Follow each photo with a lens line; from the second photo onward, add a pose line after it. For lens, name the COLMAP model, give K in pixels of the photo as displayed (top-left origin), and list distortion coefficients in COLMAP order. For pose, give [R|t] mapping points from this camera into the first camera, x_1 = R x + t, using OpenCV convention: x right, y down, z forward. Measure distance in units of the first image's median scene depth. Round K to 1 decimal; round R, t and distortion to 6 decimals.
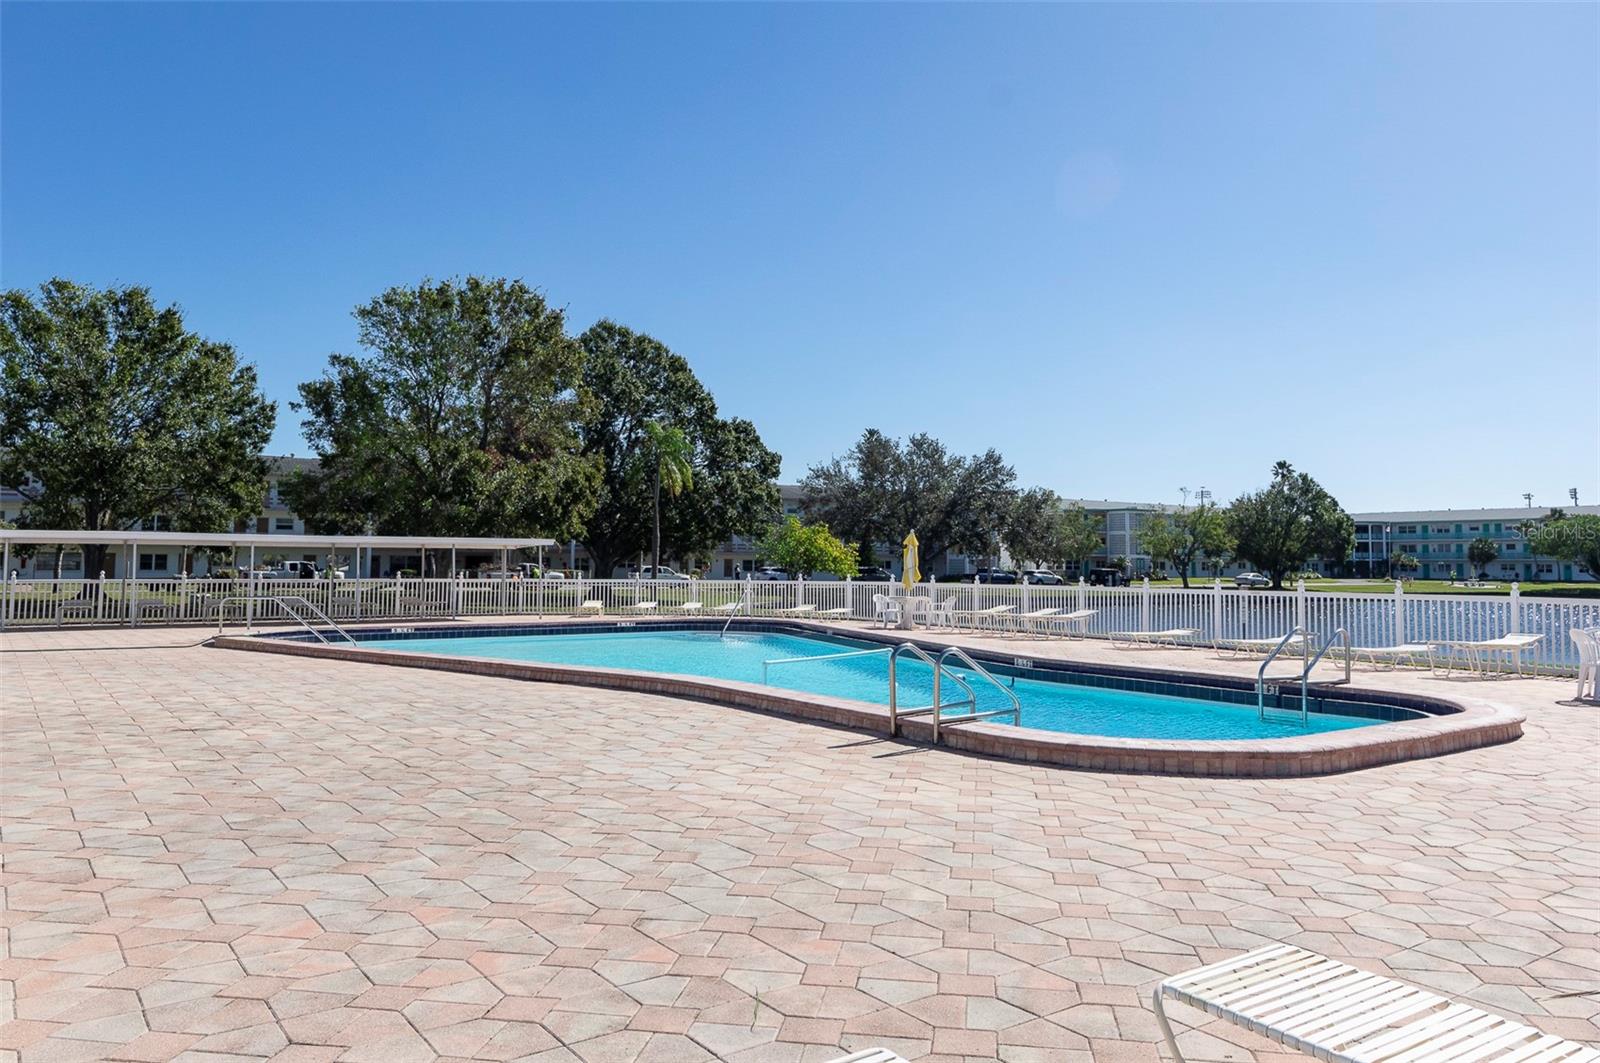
lens RADIAL K [[1140.8, 0, 800.0], [0, 1140.8, 531.5], [0, 0, 1]] dist [-0.001078, -0.000479]
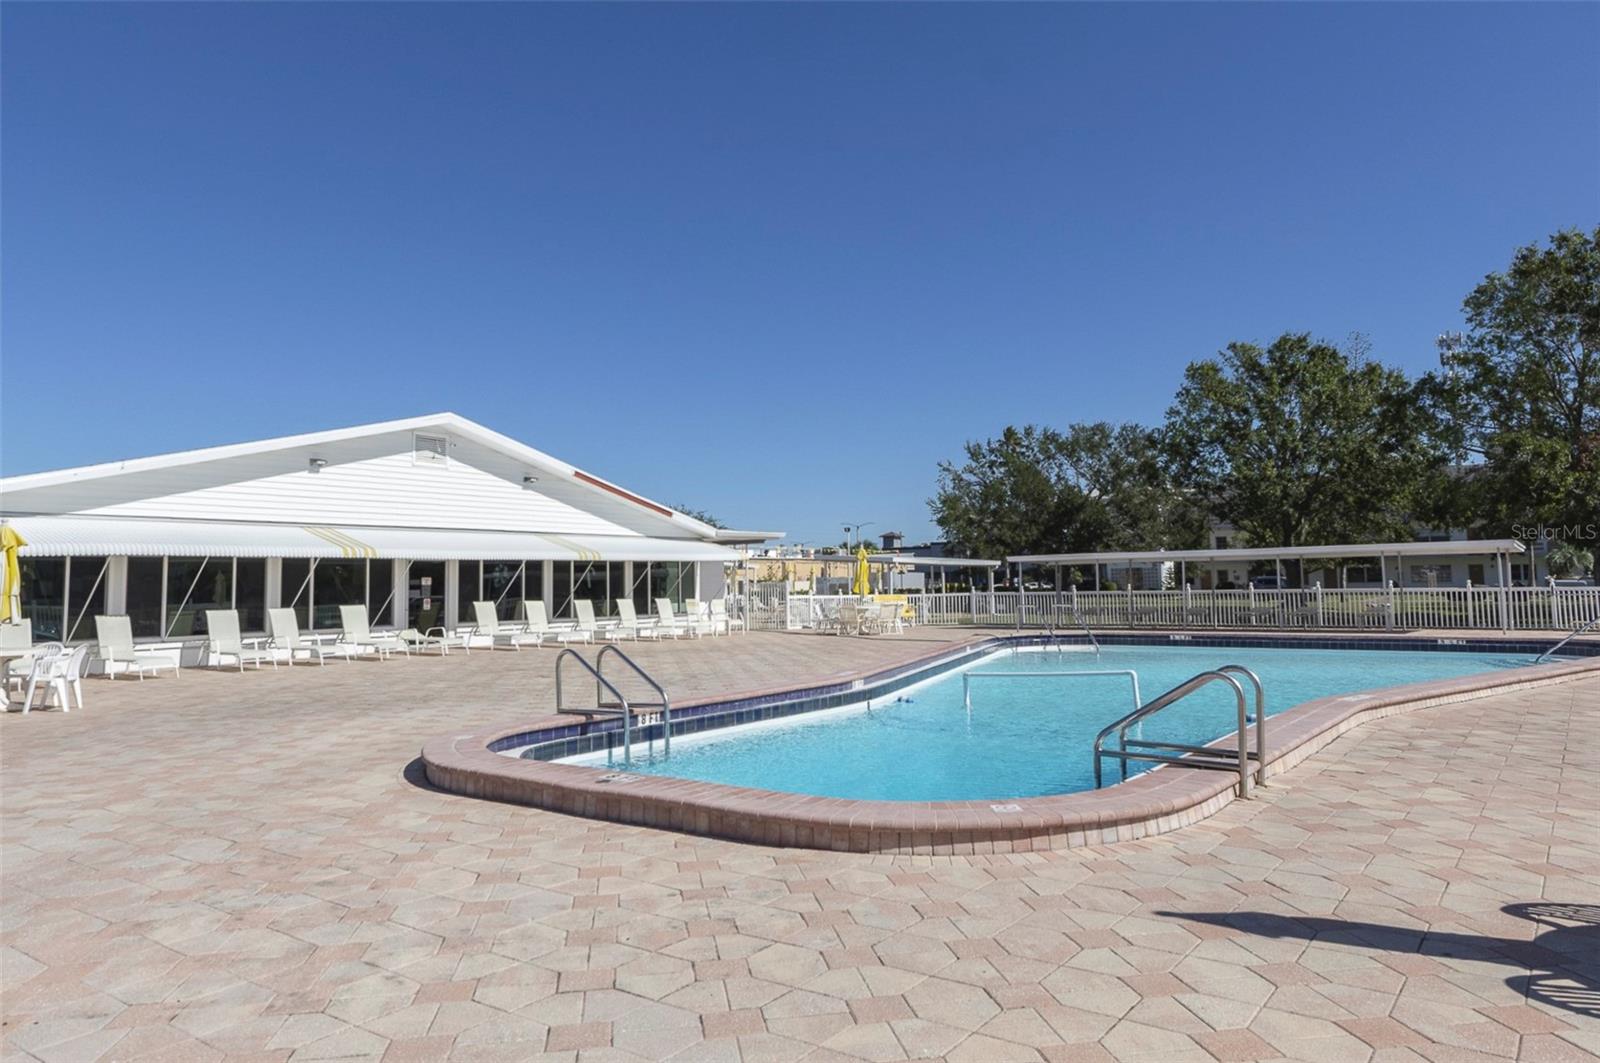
lens RADIAL K [[1111.5, 0, 800.0], [0, 1111.5, 531.5], [0, 0, 1]] dist [-0.000845, -0.002760]
pose [[0.334950, -0.055940, -0.940574, 0.403490], [0.049928, 0.997887, -0.041569, 0.008580], [0.940912, -0.033038, 0.337035, 0.229494]]
